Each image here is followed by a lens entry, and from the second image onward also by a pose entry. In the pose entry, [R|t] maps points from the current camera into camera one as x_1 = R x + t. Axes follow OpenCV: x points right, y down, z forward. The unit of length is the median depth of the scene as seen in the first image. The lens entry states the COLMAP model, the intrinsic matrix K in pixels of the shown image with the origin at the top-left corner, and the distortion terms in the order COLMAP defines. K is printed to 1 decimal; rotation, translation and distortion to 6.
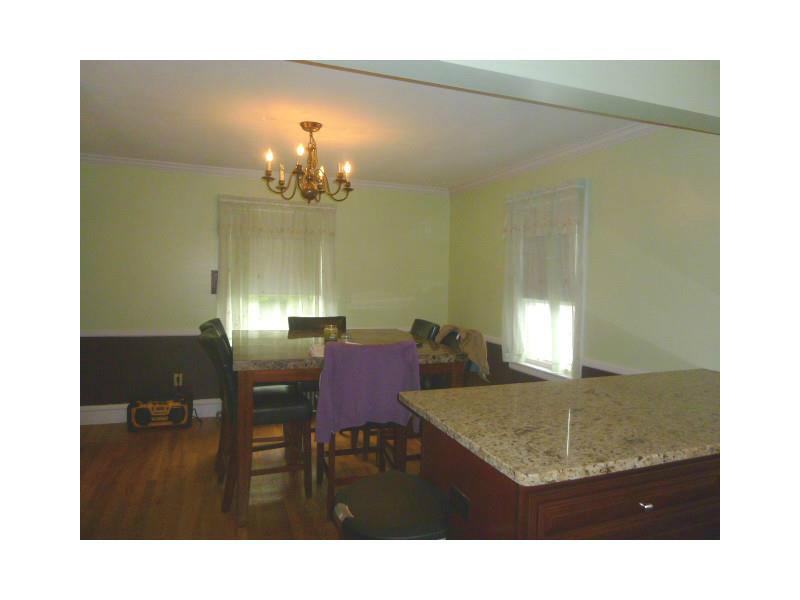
lens RADIAL K [[497.0, 0, 400.0], [0, 497.0, 300.0], [0, 0, 1]] dist [-0.064584, -0.000341]
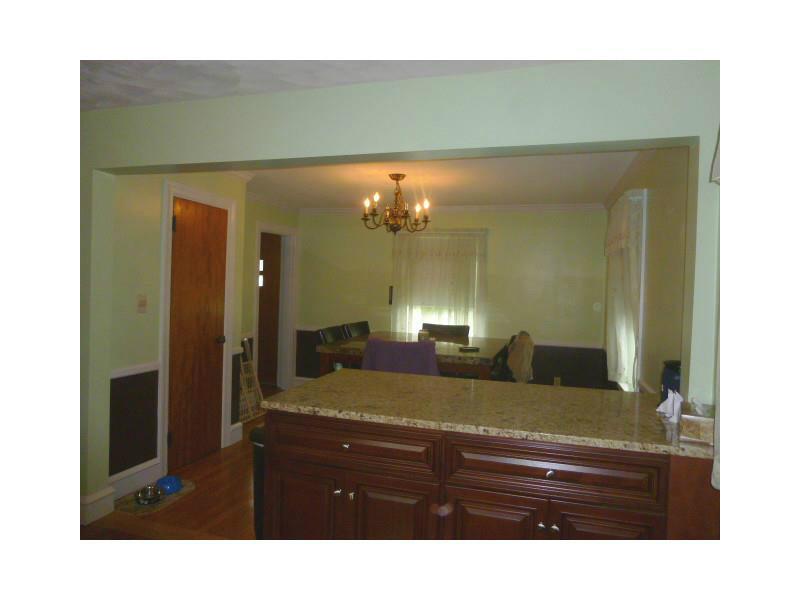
lens RADIAL K [[497.0, 0, 400.0], [0, 497.0, 300.0], [0, 0, 1]] dist [-0.064584, -0.000341]
pose [[0.789332, 0.020366, -0.613629, 0.647144], [-0.042537, 0.998862, -0.021564, 0.007039], [0.612492, 0.043123, 0.789300, -0.031283]]
